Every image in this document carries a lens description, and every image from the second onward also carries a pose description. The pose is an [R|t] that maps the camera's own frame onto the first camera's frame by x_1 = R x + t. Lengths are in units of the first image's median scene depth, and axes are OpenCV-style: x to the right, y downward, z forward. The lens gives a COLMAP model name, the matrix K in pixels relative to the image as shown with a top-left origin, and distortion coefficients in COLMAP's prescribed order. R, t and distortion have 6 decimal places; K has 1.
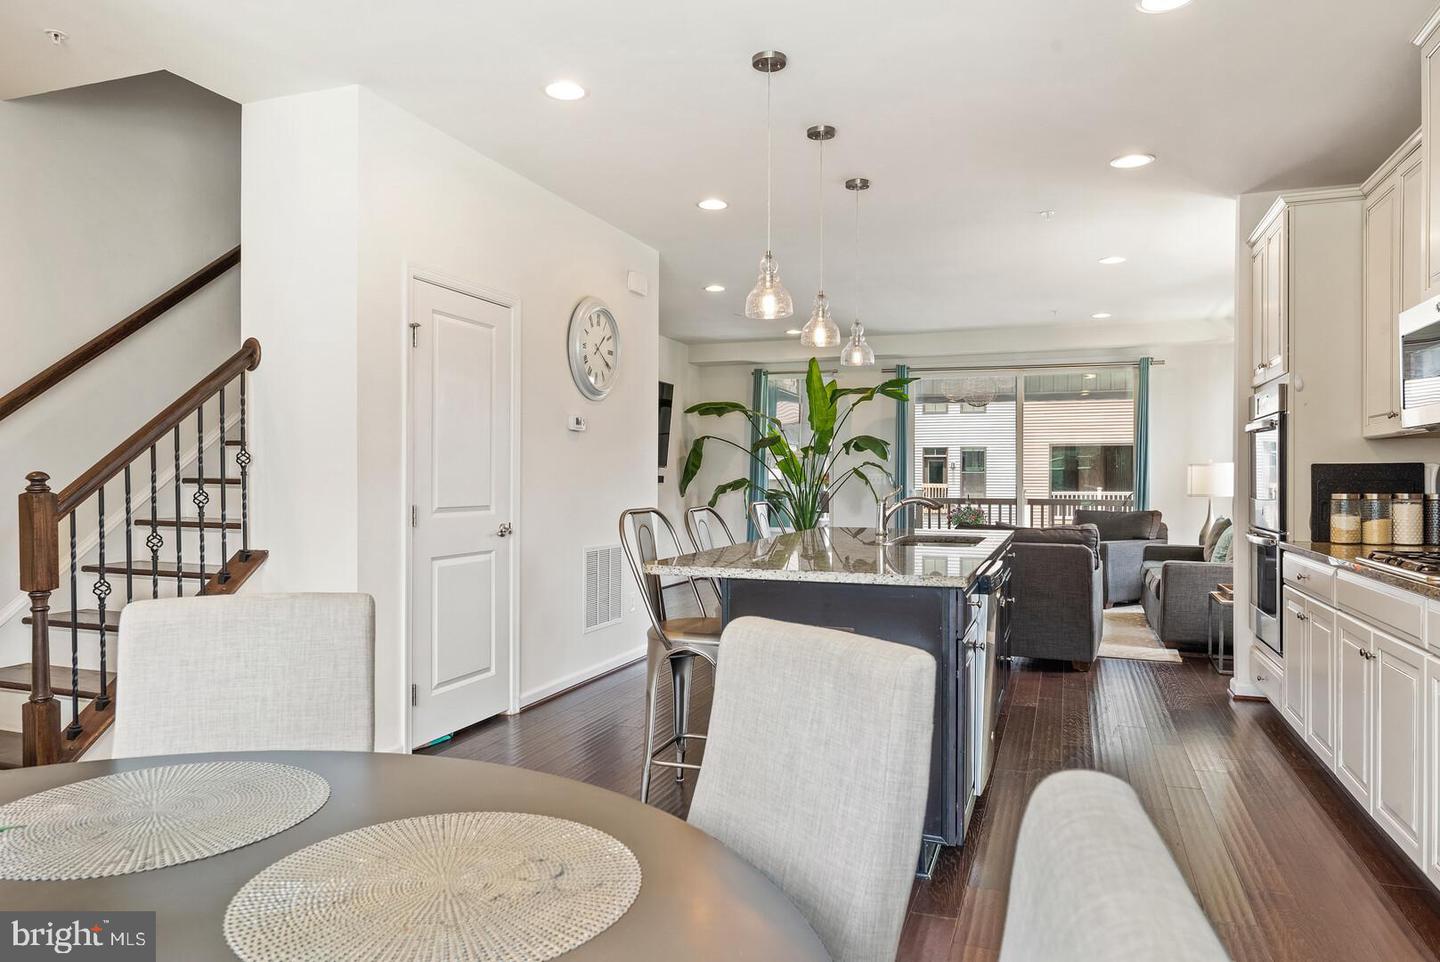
lens RADIAL K [[946.6, 0, 723.1], [0, 946.6, 479.6], [0, 0, 1]] dist [-0.000501, -0.007237]
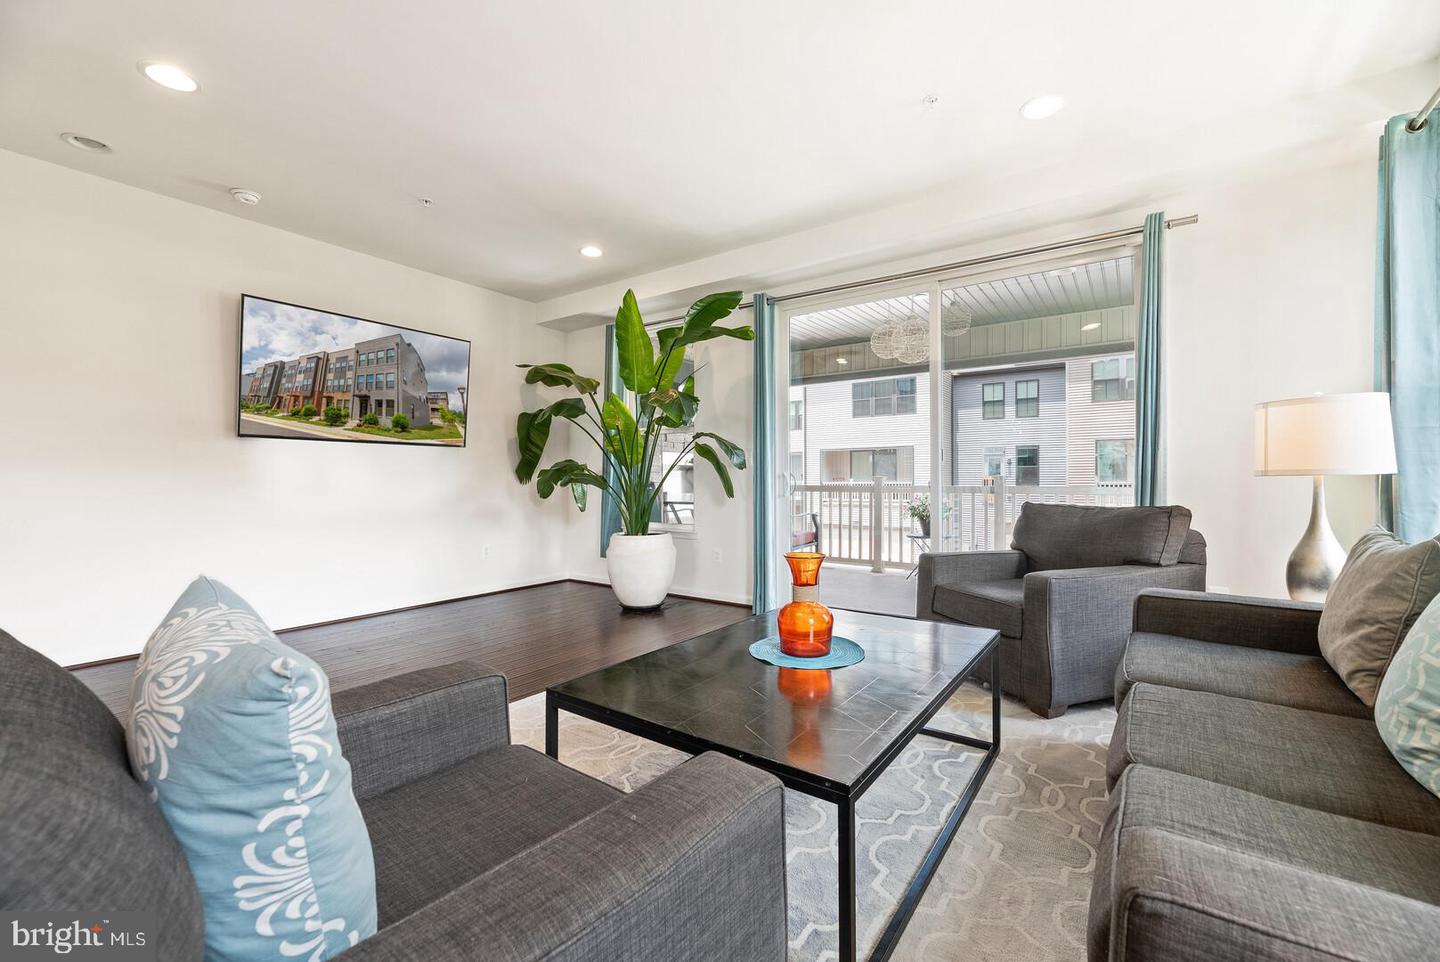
lens RADIAL K [[586.1, 0, 710.9], [0, 586.1, 477.4], [0, 0, 1]] dist [0.001438, 0.000183]
pose [[0.966818, -0.006946, -0.255371, 0.295287], [0.007794, 0.999967, 0.002305, 0.015494], [0.255347, -0.004219, 0.966840, 0.631407]]
